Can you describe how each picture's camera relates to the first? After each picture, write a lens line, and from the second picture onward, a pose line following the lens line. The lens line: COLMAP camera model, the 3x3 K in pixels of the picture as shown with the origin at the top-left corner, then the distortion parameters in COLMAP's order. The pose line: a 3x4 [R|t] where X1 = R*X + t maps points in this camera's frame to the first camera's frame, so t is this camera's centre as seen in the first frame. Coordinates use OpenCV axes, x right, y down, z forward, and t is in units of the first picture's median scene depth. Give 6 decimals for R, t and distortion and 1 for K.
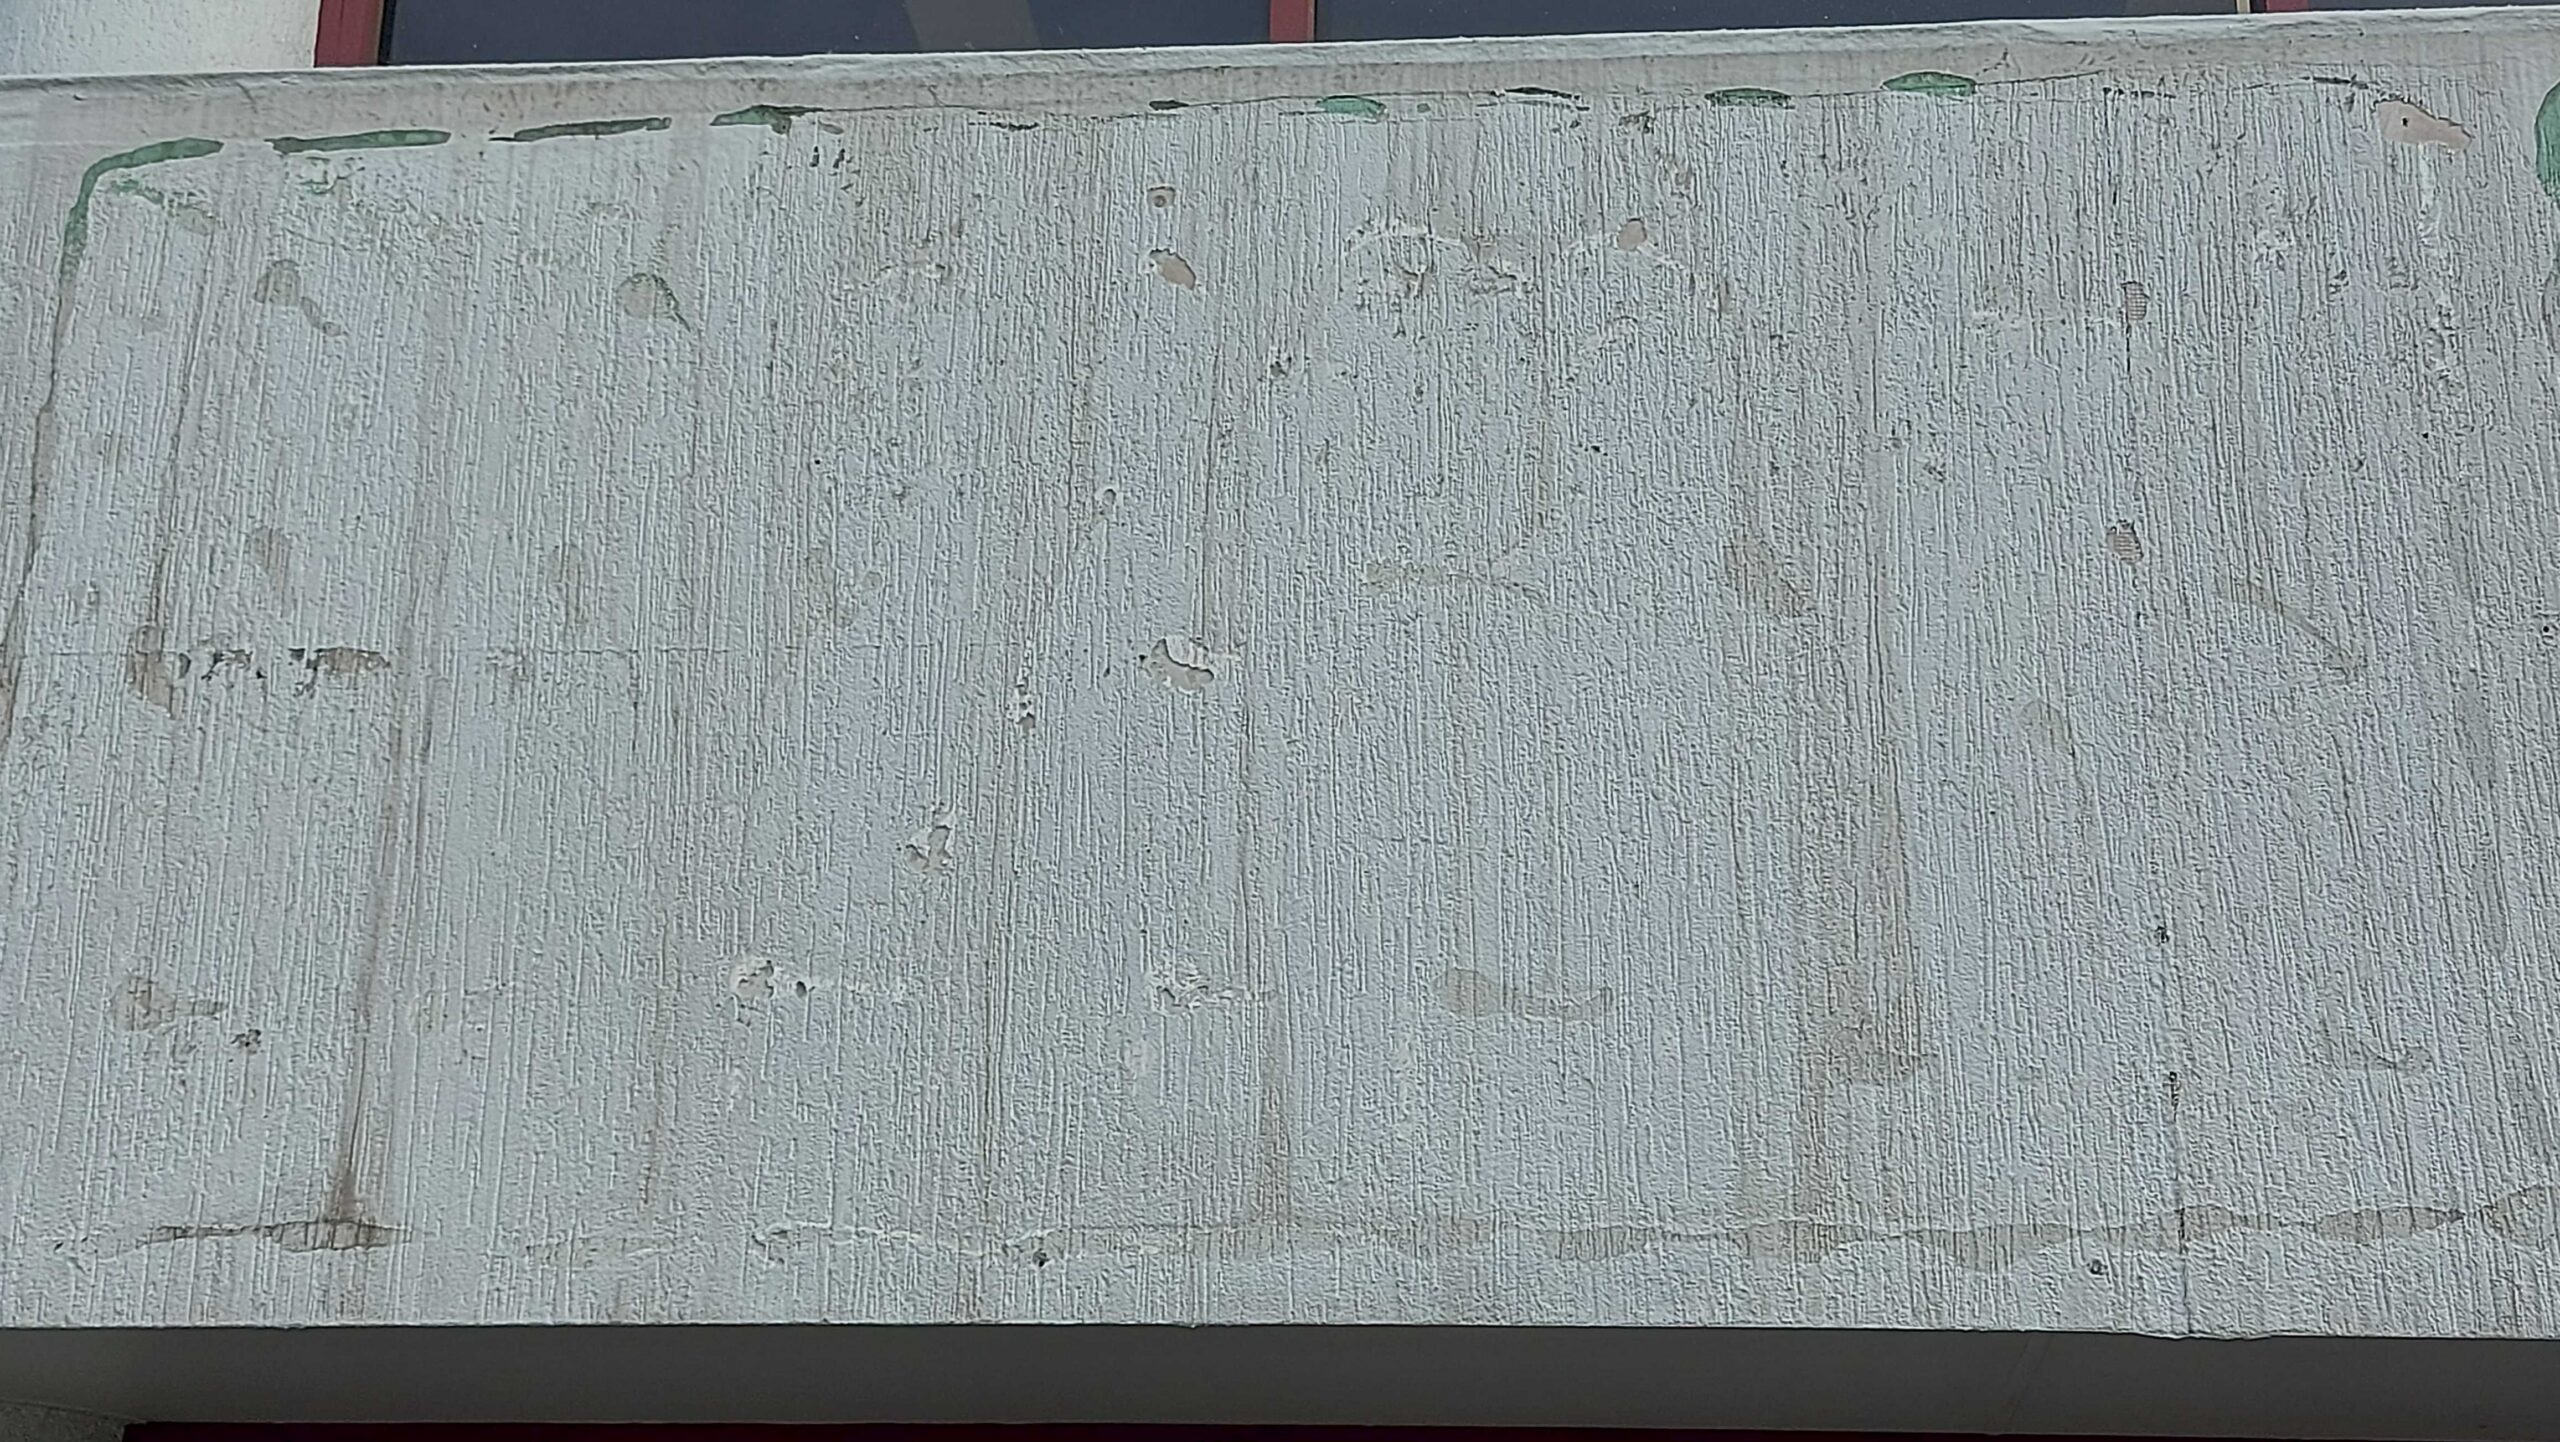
lens RADIAL K [[1854.9, 0, 1270.2], [0, 1854.9, 714.2], [0, 0, 1]] dist [0.050961, -0.020809]
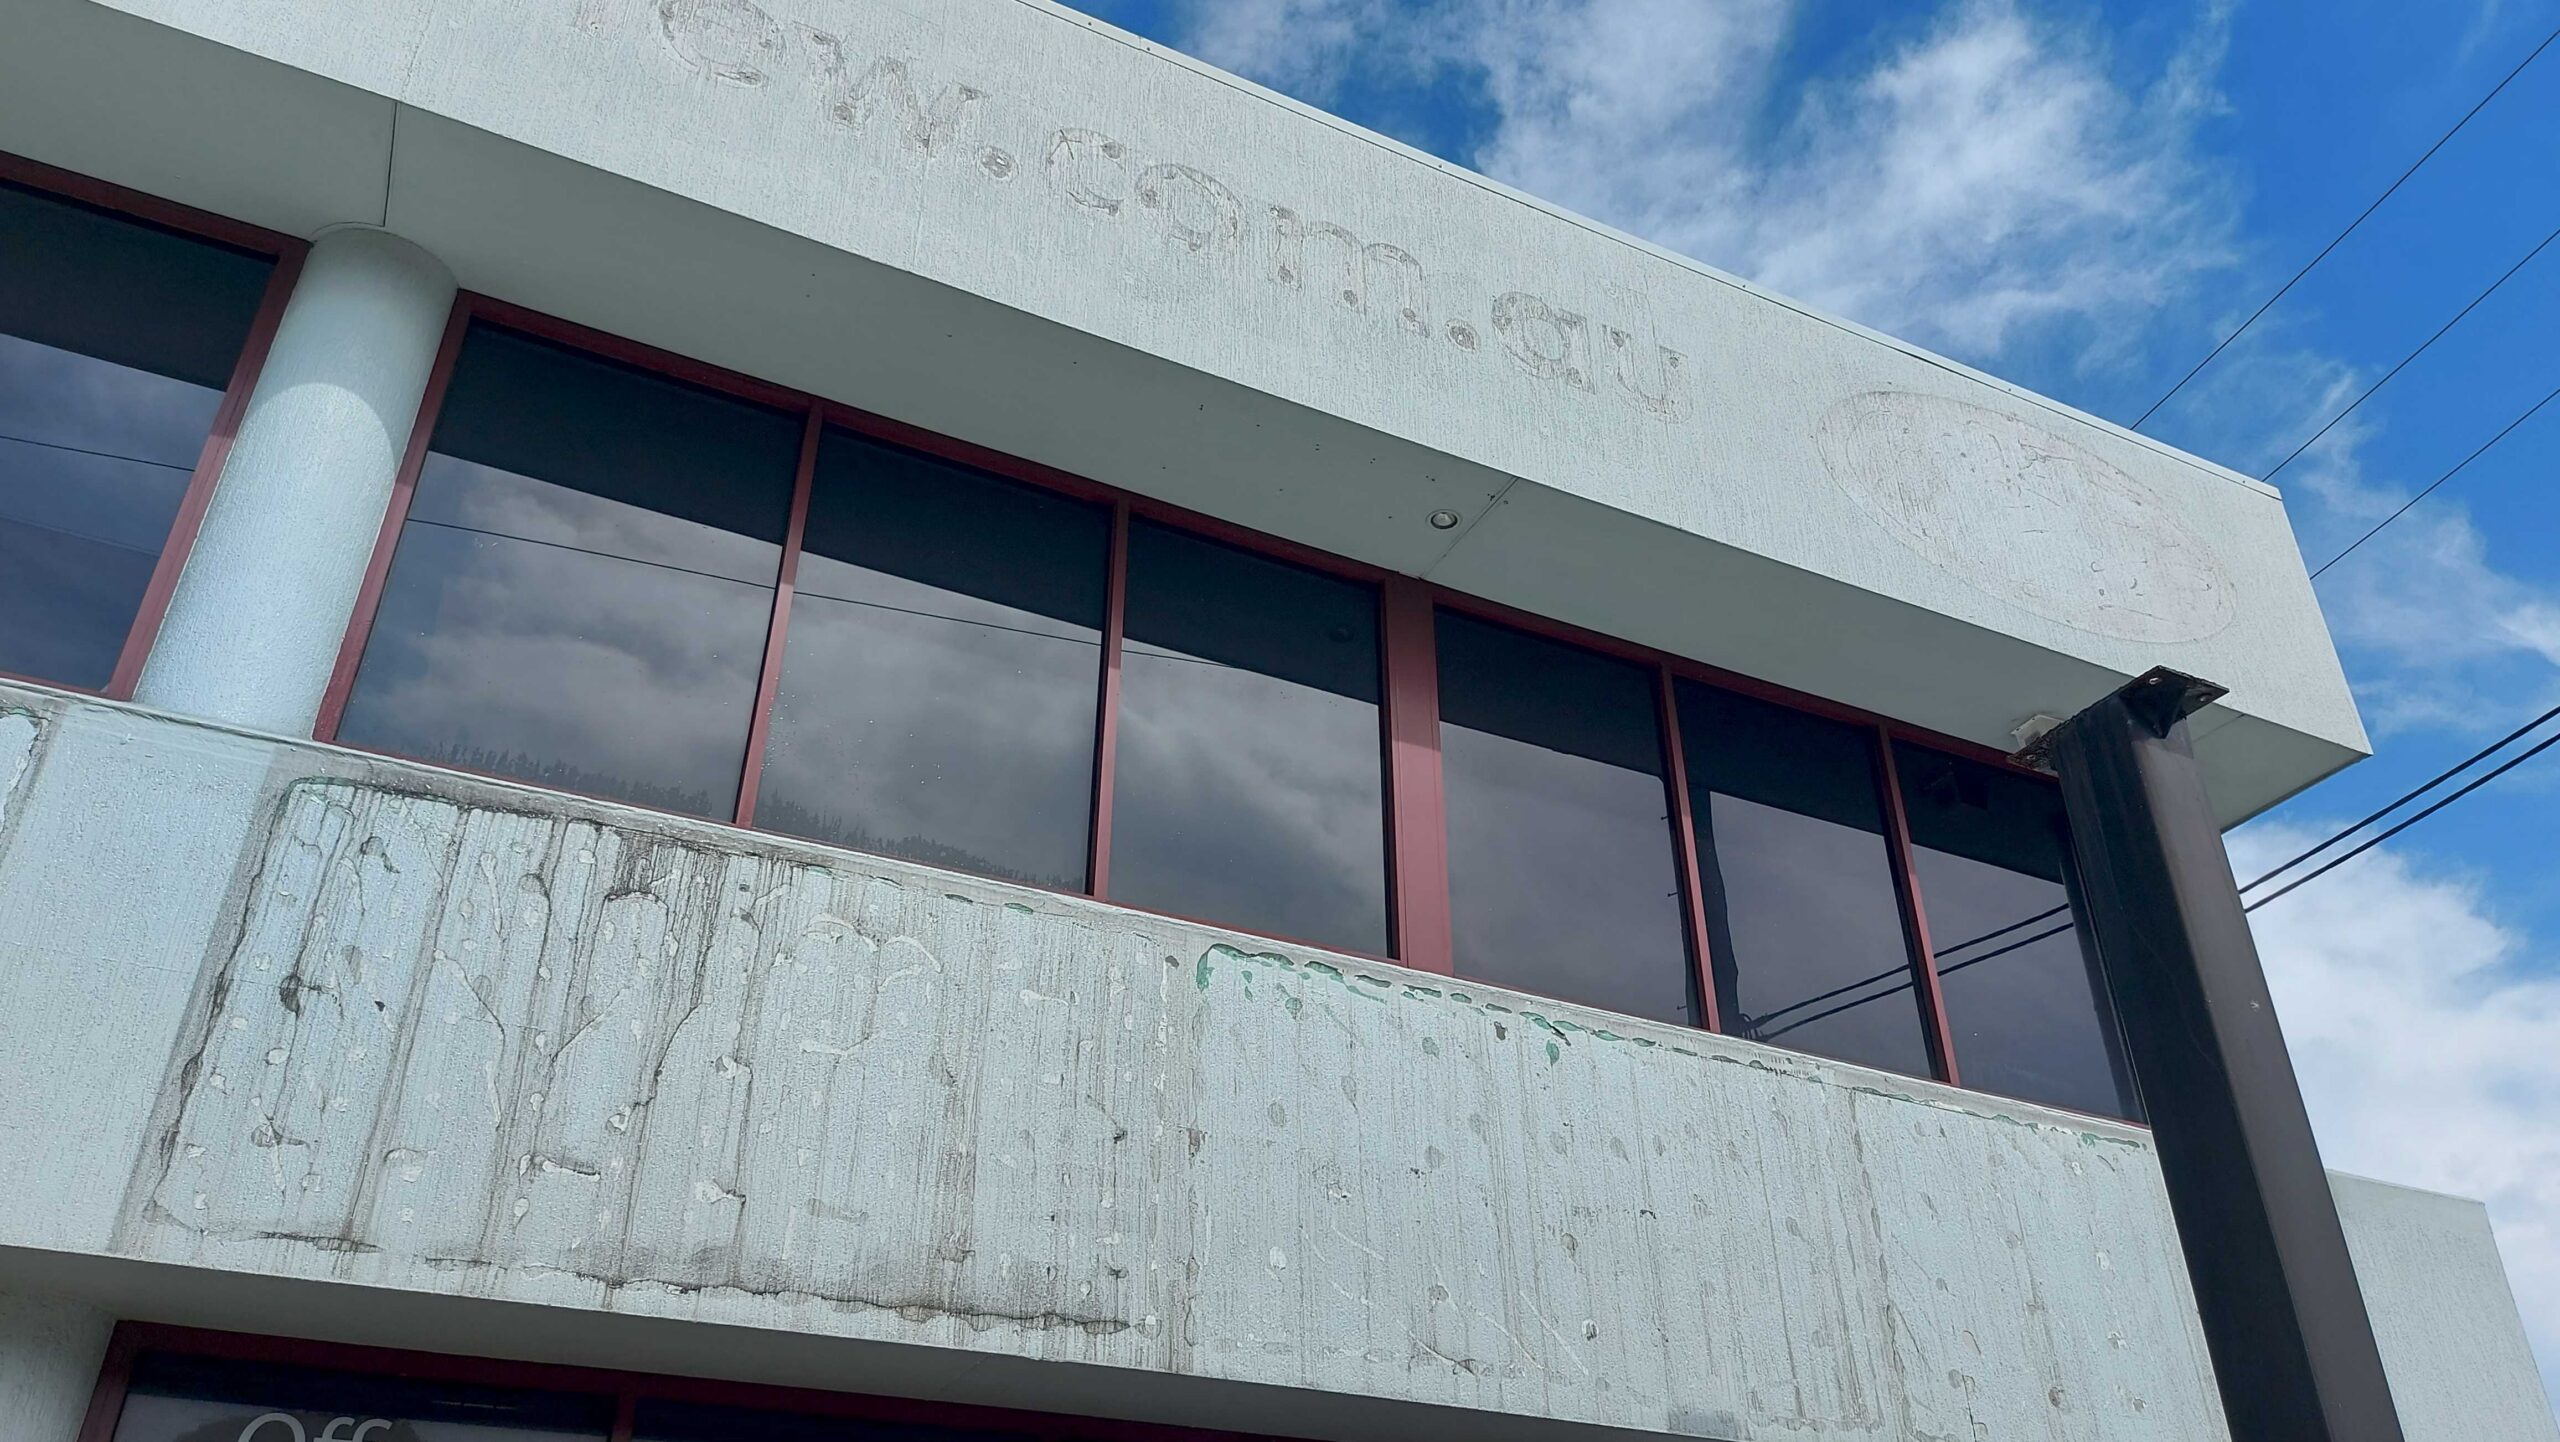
lens RADIAL K [[1854.9, 0, 1266.5], [0, 1854.9, 696.3], [0, 0, 1]] dist [0.050961, -0.020809]
pose [[0.847543, 0.264117, 0.460340, -0.745276], [-0.091178, 0.926942, -0.363958, 0.373141], [-0.522836, 0.266497, 0.809705, -1.635465]]
